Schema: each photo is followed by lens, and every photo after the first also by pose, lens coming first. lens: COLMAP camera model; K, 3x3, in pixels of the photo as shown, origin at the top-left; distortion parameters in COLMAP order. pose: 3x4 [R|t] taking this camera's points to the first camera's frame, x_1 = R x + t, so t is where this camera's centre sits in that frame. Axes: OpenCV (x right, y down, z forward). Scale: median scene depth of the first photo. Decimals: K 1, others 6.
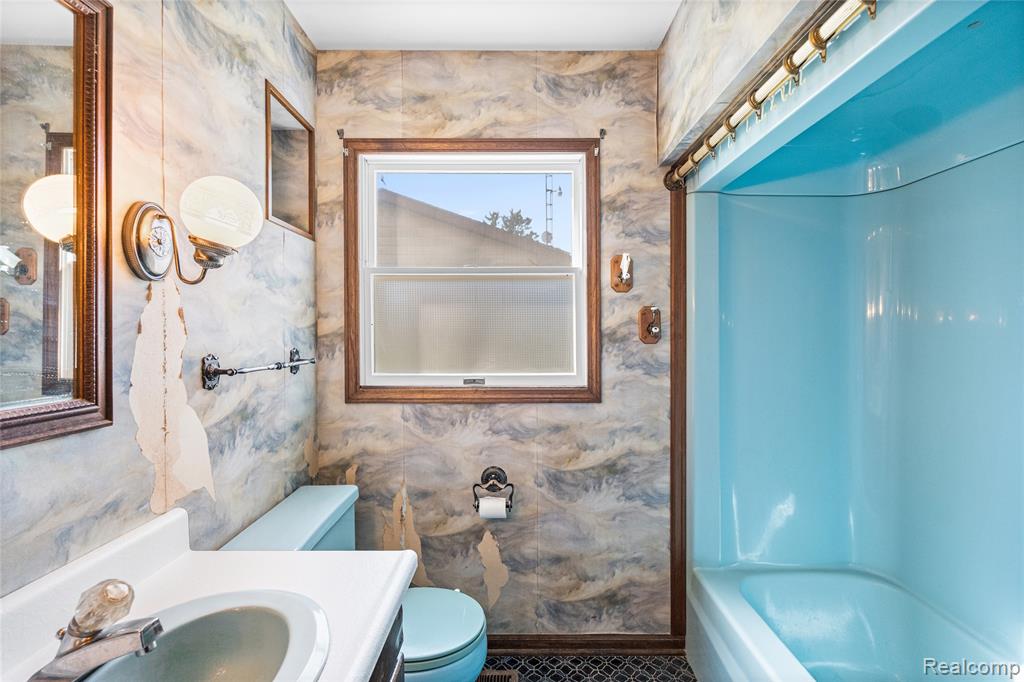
lens RADIAL K [[455.3, 0, 519.3], [0, 455.3, 332.3], [0, 0, 1]] dist [-0.005535, 0.000368]
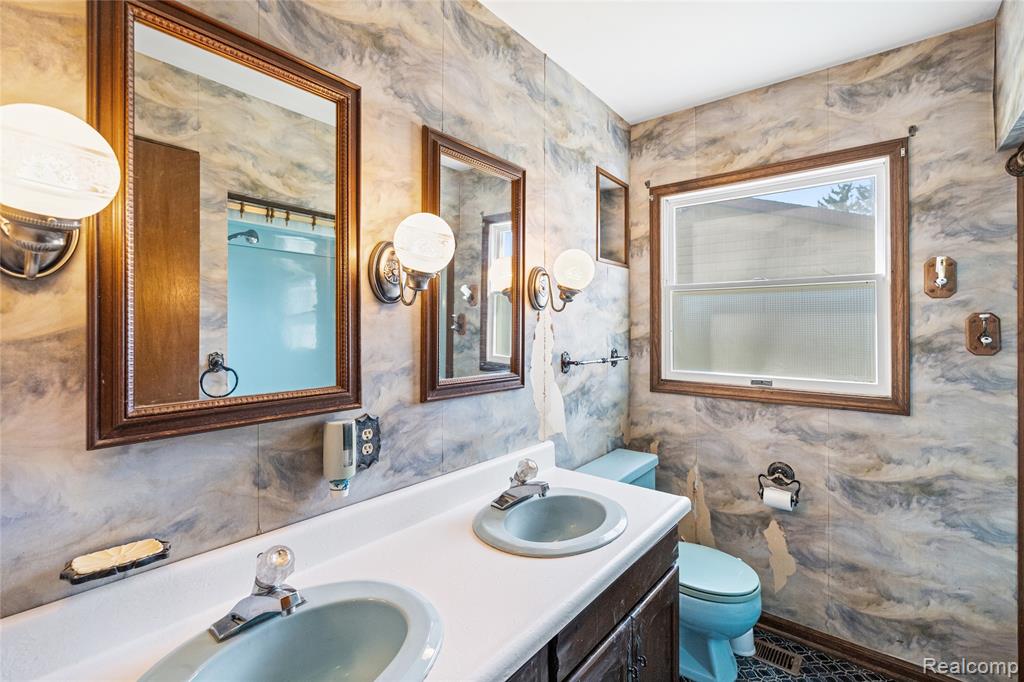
lens RADIAL K [[455.3, 0, 520.4], [0, 455.3, 325.7], [0, 0, 1]] dist [-0.005535, 0.000368]
pose [[0.780602, 0.001613, -0.625026, 0.137291], [-0.006480, 0.999964, -0.005512, -0.021876], [0.624994, 0.008353, 0.780585, -0.241988]]
